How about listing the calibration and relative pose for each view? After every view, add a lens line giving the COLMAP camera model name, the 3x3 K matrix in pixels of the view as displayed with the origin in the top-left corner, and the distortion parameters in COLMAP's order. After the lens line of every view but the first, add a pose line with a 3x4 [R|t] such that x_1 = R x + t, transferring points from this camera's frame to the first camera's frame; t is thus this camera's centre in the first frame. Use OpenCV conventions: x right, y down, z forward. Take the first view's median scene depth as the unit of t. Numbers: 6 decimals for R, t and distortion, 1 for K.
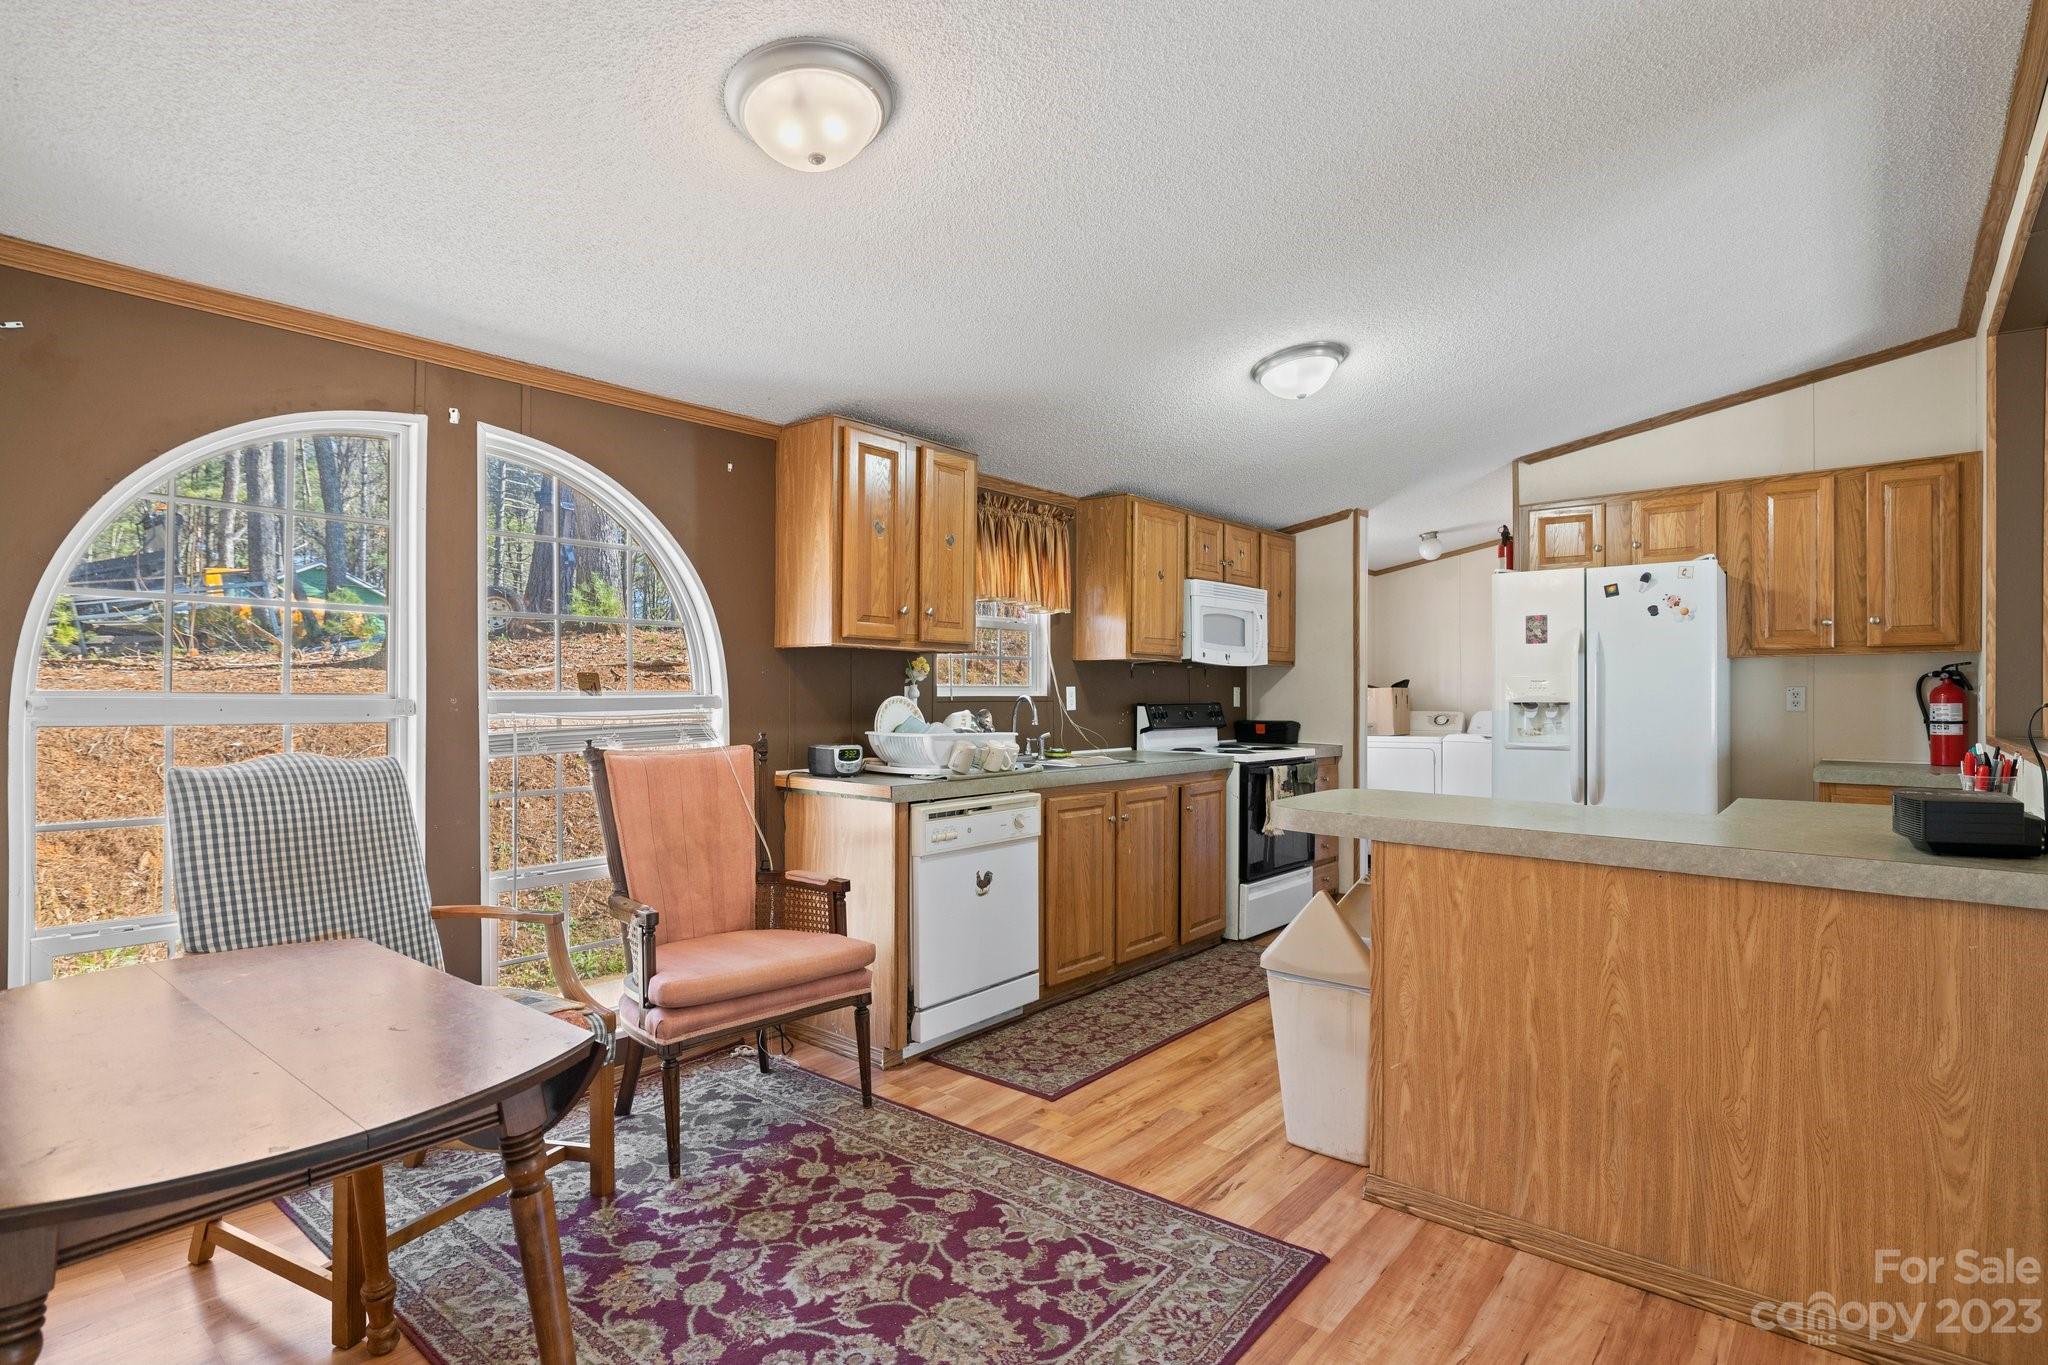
lens RADIAL K [[1028.0, 0, 1026.4], [0, 1028.0, 689.4], [0, 0, 1]] dist [-0.002751, 0.001610]
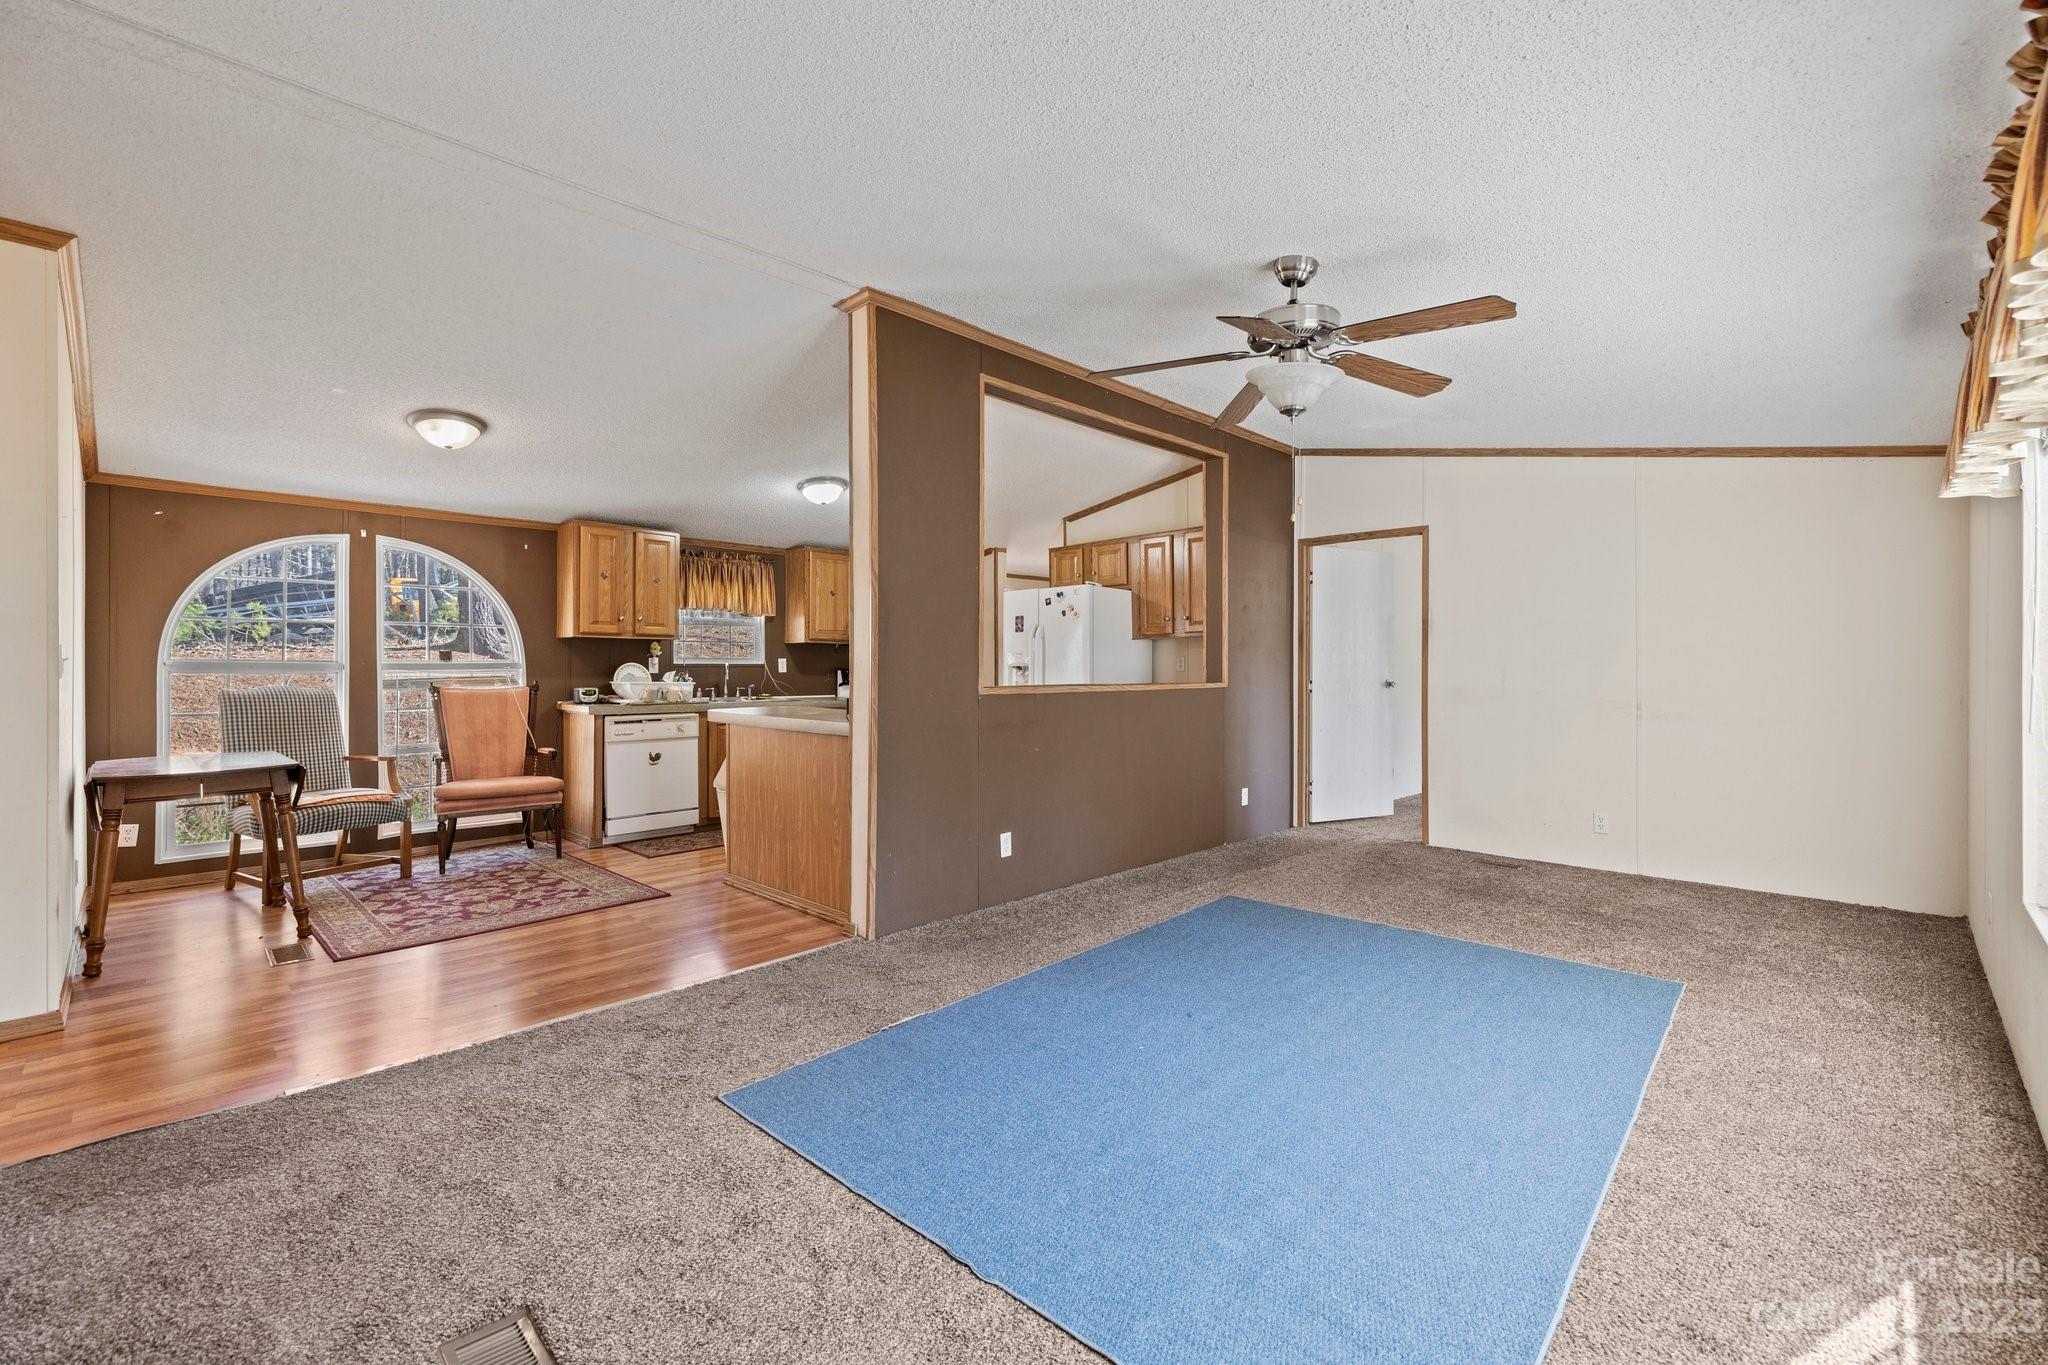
lens RADIAL K [[880.0, 0, 1028.4], [0, 880.0, 665.9], [0, 0, 1]] dist [0.001853, -0.000329]
pose [[0.996850, -0.003180, -0.079242, 0.781034], [0.003078, 0.999994, -0.001411, 0.017566], [0.079247, 0.001163, 0.996854, -0.589781]]
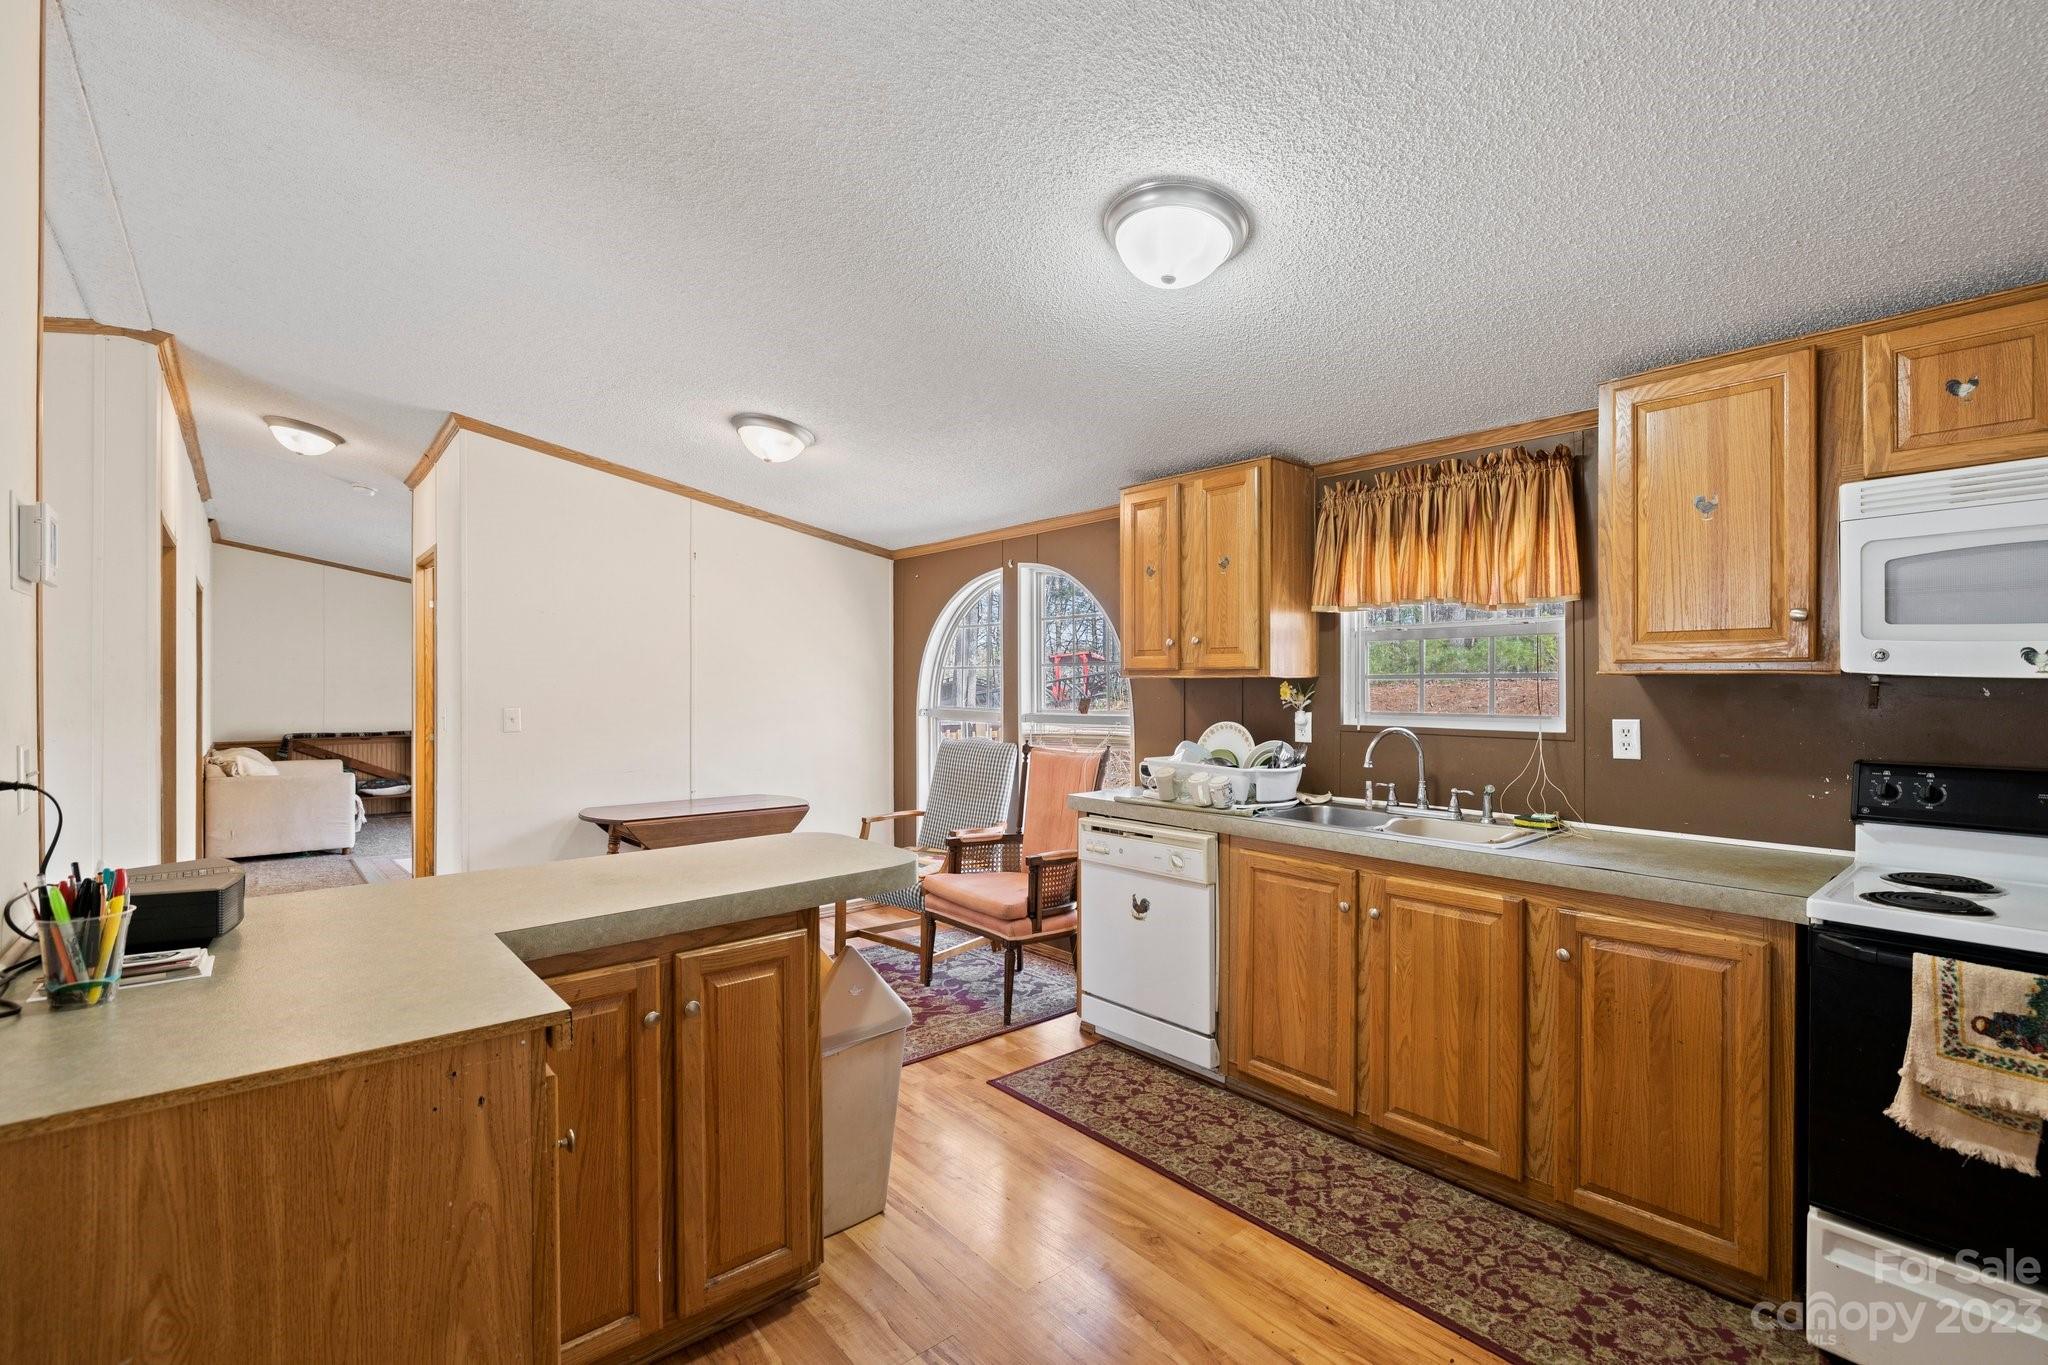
lens RADIAL K [[914.8, 0, 1024.0], [0, 914.8, 682.5], [0, 0, 1]] dist [-0.002814, -0.000091]
pose [[-0.167767, -0.004433, -0.985817, 0.859172], [0.003001, 0.999983, -0.005007, -0.030679], [0.985822, -0.003798, -0.167751, 1.023577]]
